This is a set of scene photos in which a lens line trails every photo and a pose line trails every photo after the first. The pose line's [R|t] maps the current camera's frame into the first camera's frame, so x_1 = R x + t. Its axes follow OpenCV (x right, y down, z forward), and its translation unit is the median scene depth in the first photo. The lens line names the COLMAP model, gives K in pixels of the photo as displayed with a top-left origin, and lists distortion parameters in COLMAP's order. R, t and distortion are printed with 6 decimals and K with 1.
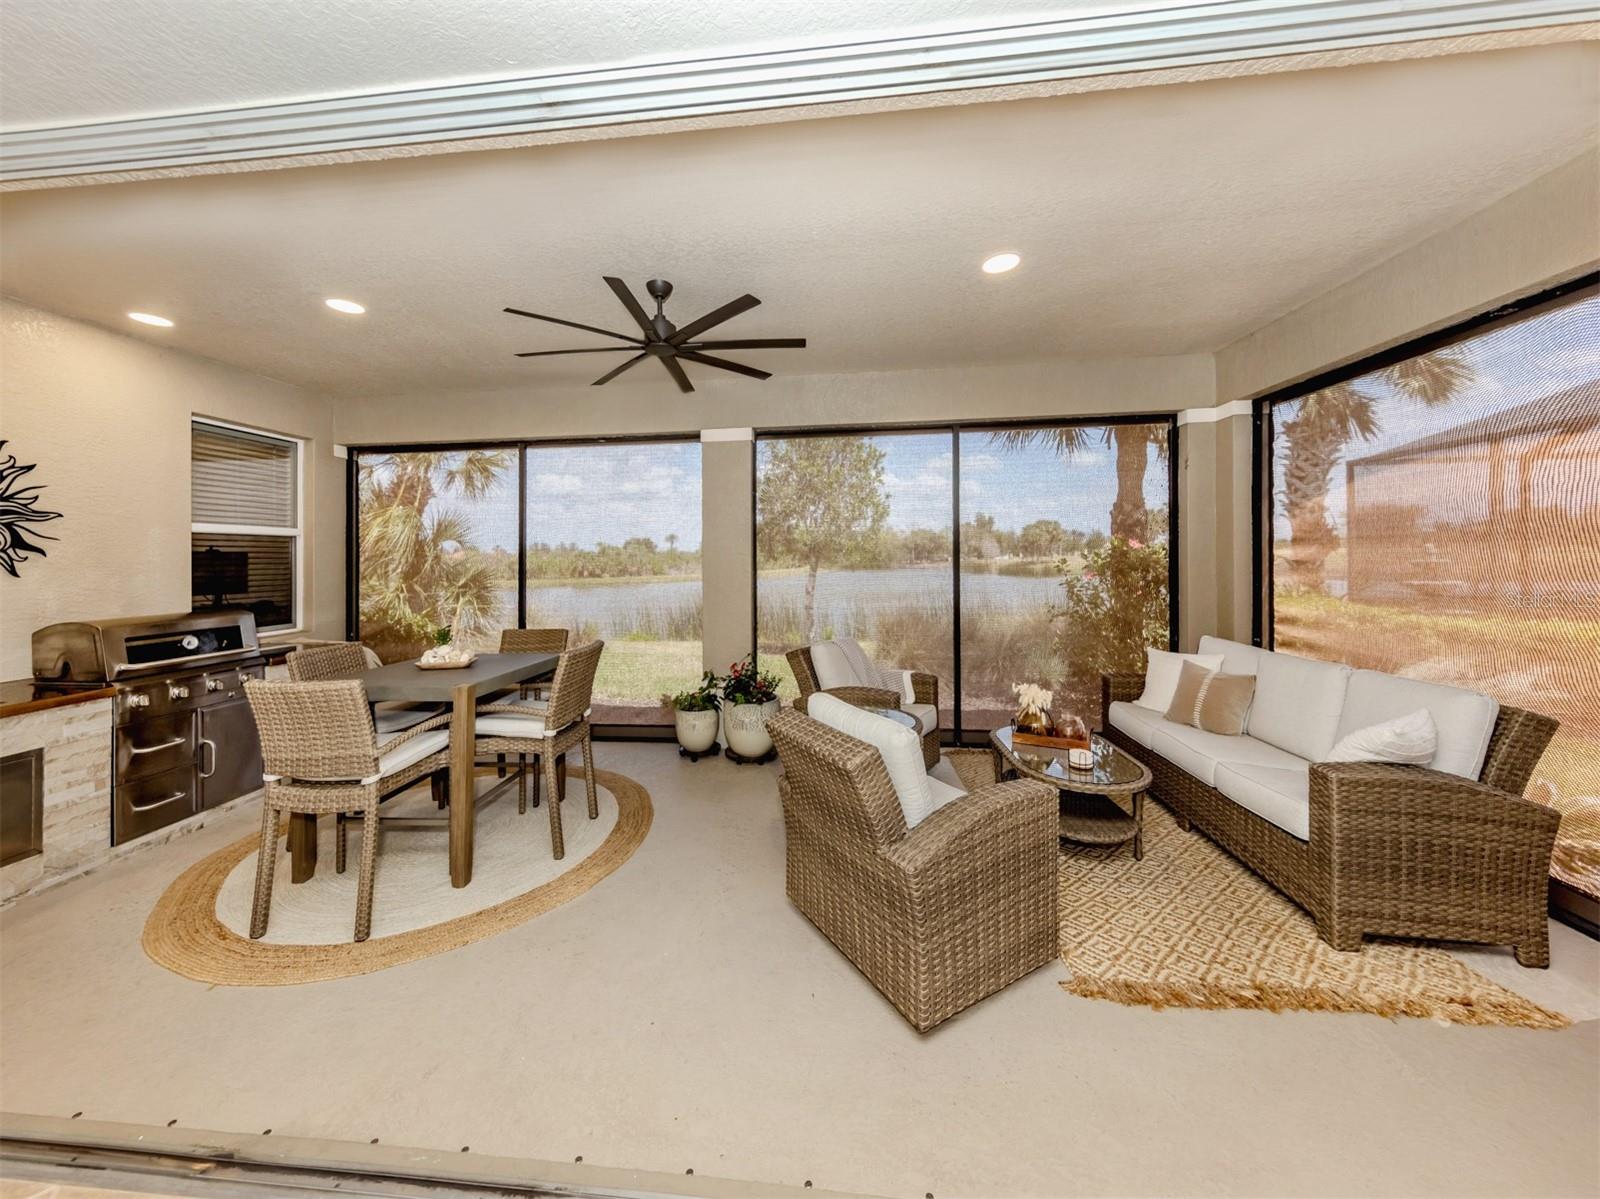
lens RADIAL K [[594.9, 0, 767.4], [0, 594.9, 577.1], [0, 0, 1]] dist [0.007865, -0.000928]
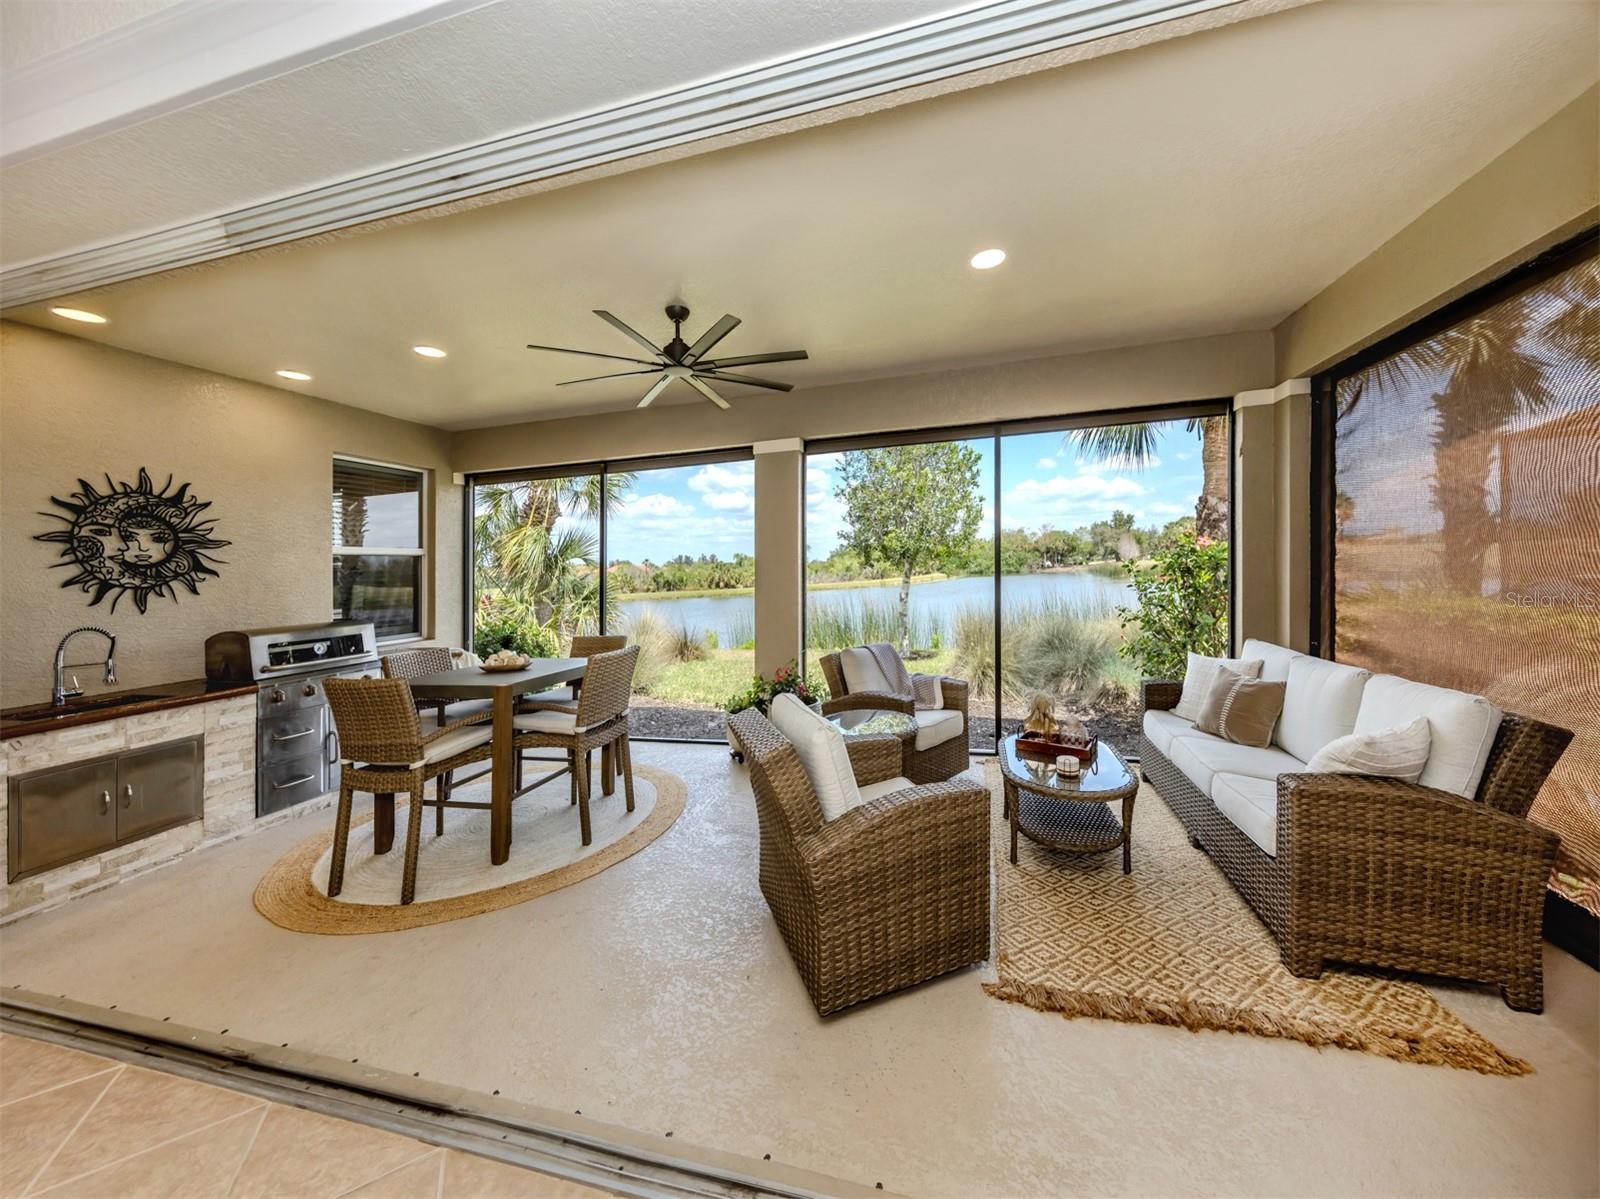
lens RADIAL K [[594.9, 0, 797.5], [0, 594.9, 586.0], [0, 0, 1]] dist [0.007865, -0.000928]
pose [[0.987161, -0.017824, -0.158730, 0.261718], [0.017859, 0.999840, -0.001202, 0.007440], [0.158726, -0.001648, 0.987321, -0.022867]]
